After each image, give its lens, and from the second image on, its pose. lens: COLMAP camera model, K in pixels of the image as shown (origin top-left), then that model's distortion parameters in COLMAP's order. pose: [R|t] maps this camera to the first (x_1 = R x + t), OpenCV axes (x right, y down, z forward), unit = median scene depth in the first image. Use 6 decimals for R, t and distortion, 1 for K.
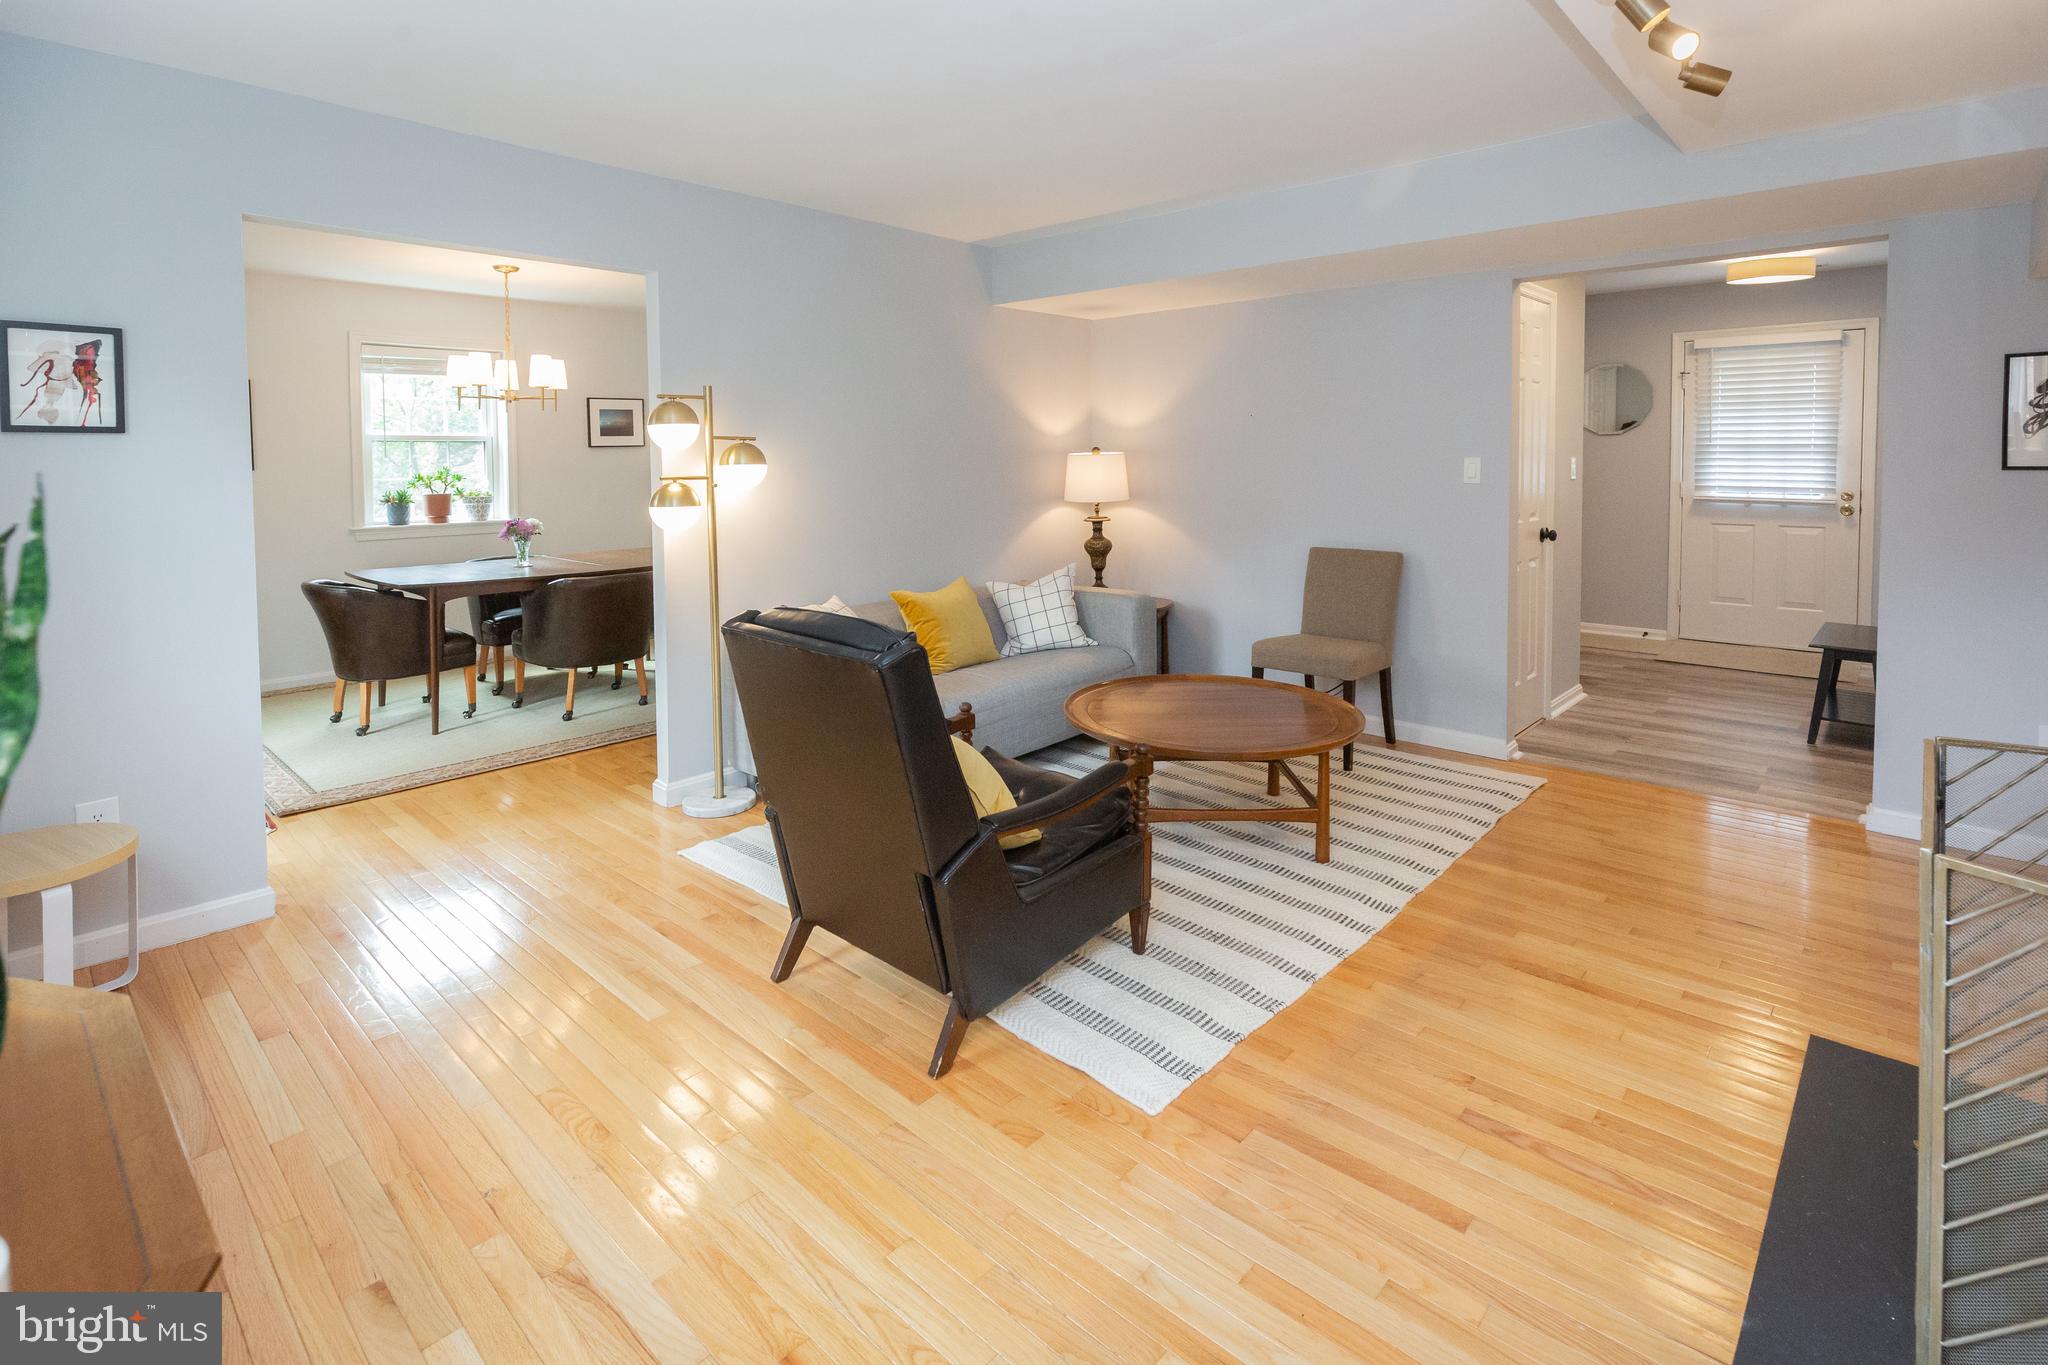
lens RADIAL K [[947.9, 0, 1015.2], [0, 947.9, 487.4], [0, 0, 1]] dist [0.006673, -0.001482]
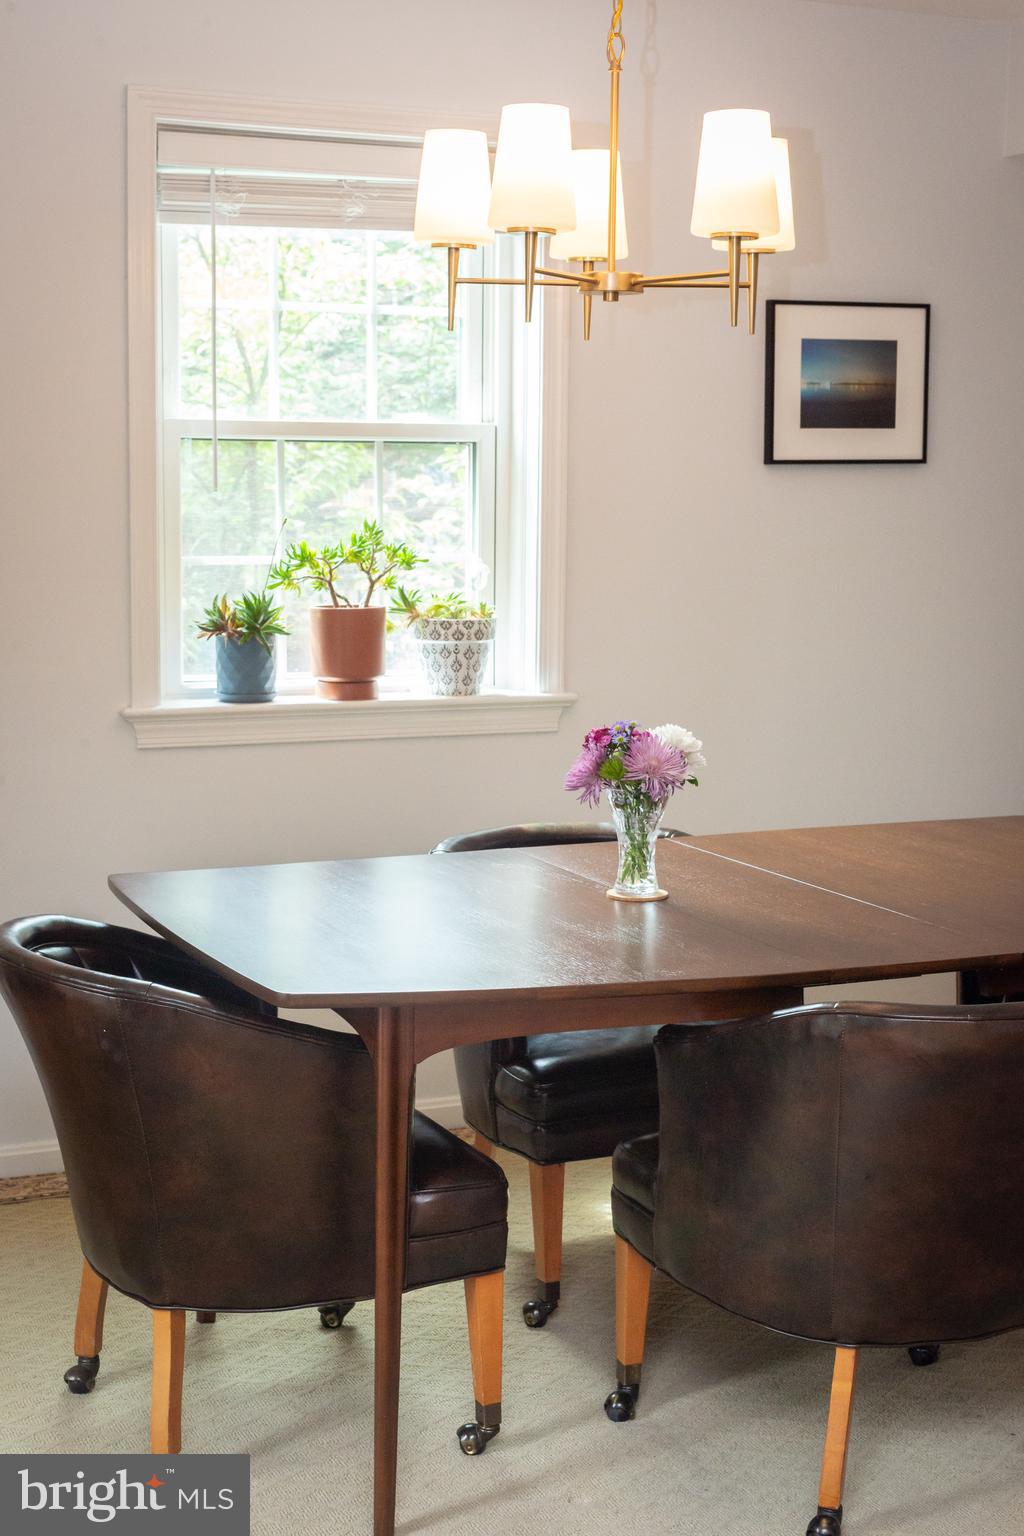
lens RADIAL K [[2297.1, 0, 509.6], [0, 2297.1, 765.7], [0, 0, 1]] dist [0.015715, 0.000000]
pose [[0.904768, 0.065743, -0.420800, -0.232399], [-0.028411, 0.995130, 0.094384, -0.014763], [0.424956, -0.073440, 0.902230, 0.324827]]
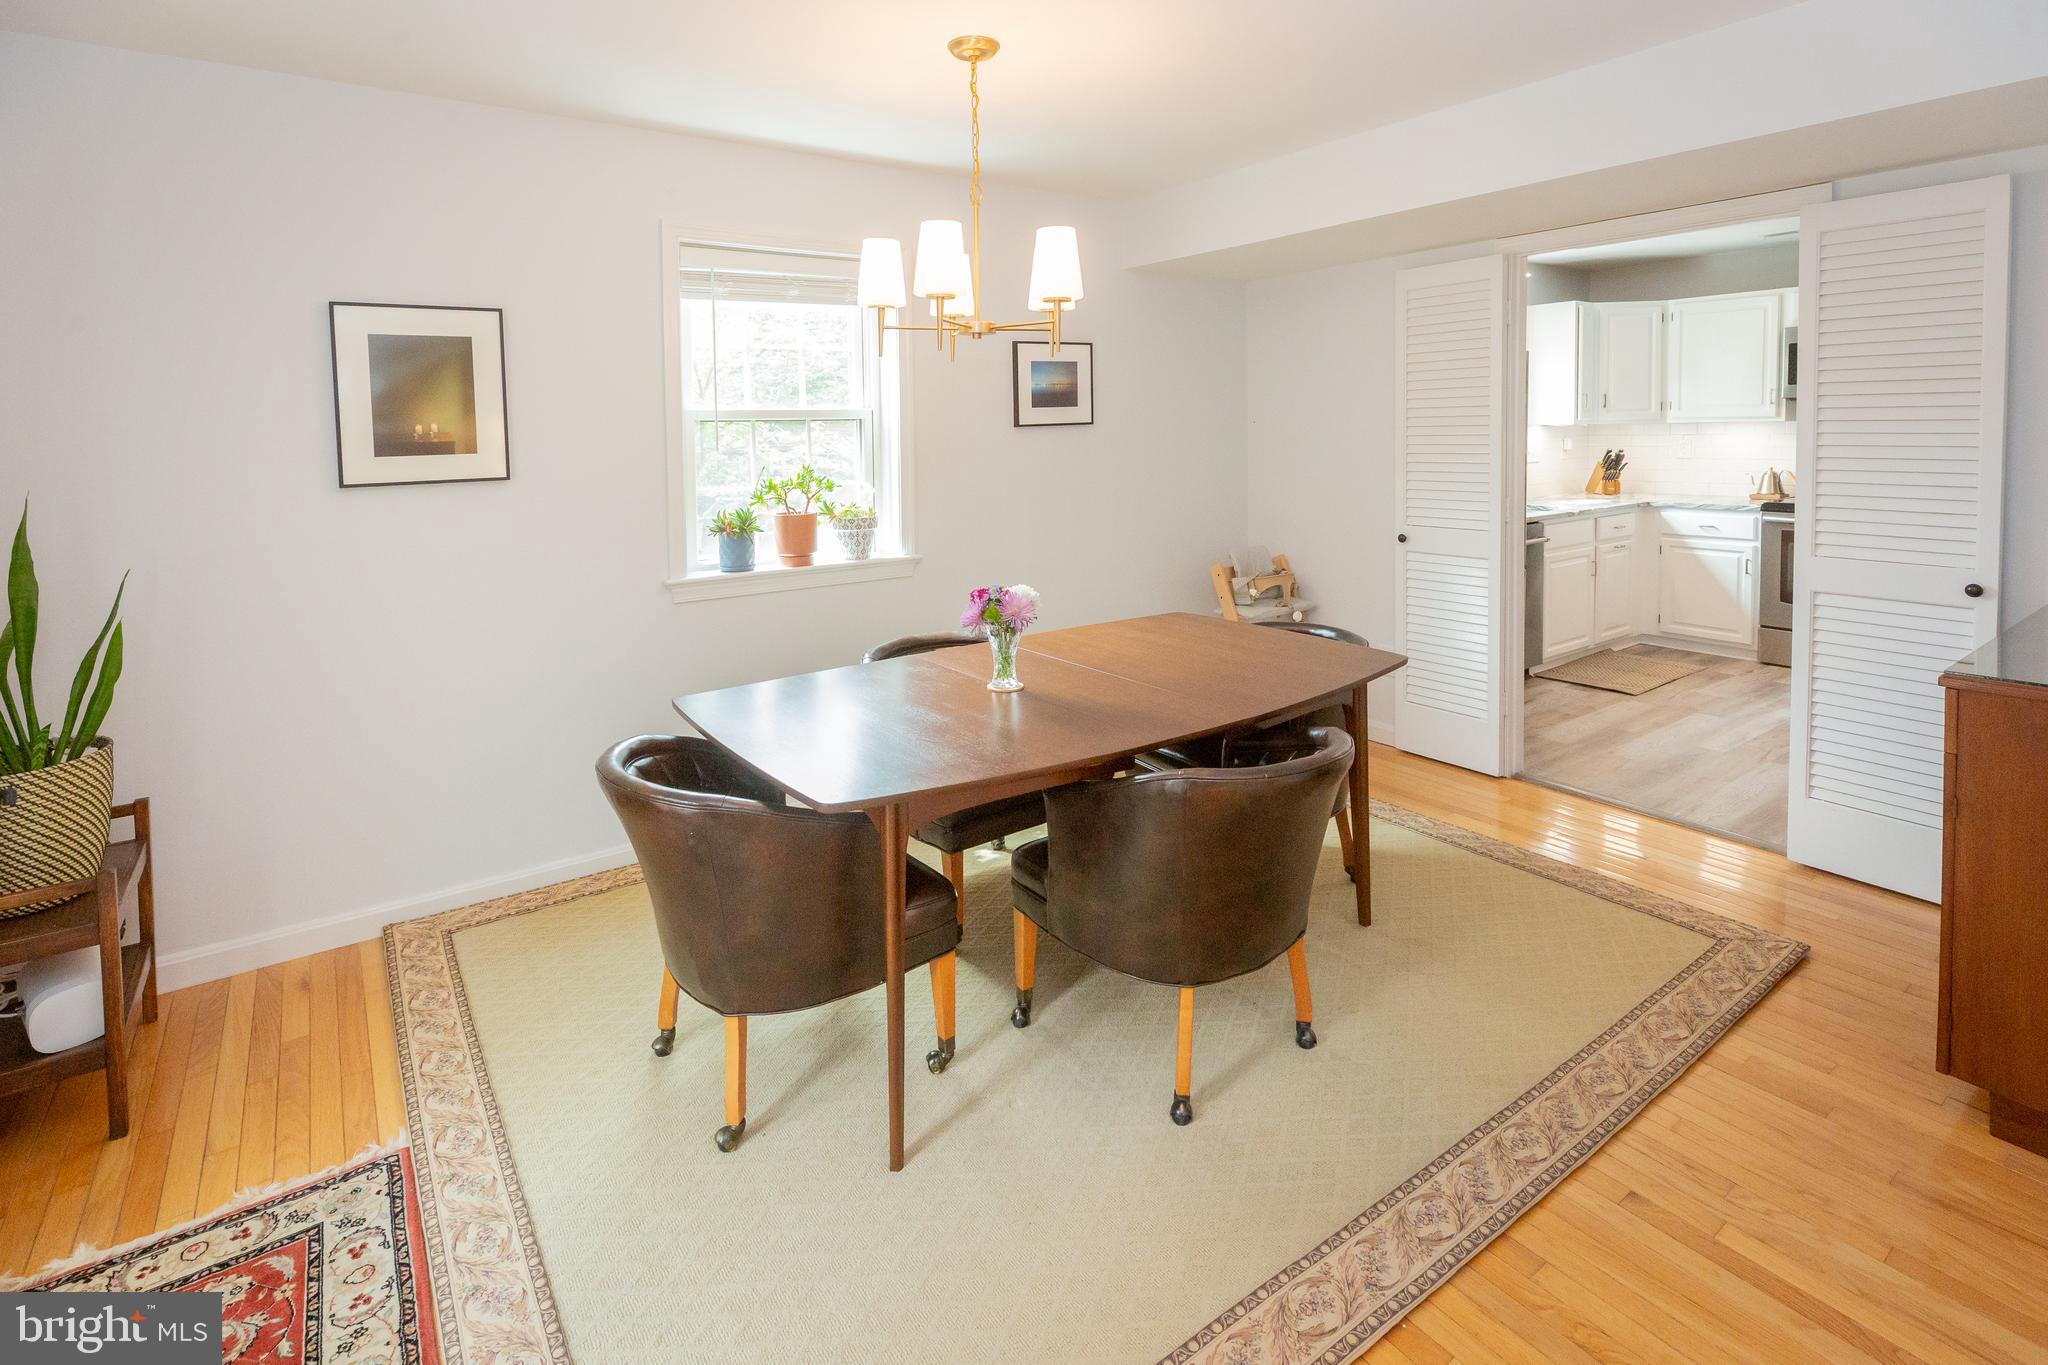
lens RADIAL K [[1003.2, 0, 1014.9], [0, 1003.2, 469.6], [0, 0, 1]] dist [0.025394, 0.000230]
pose [[0.975183, -0.000302, -0.221401, -0.351566], [0.003018, 0.999924, 0.011928, -0.026347], [0.221380, -0.012300, 0.975110, 0.450583]]
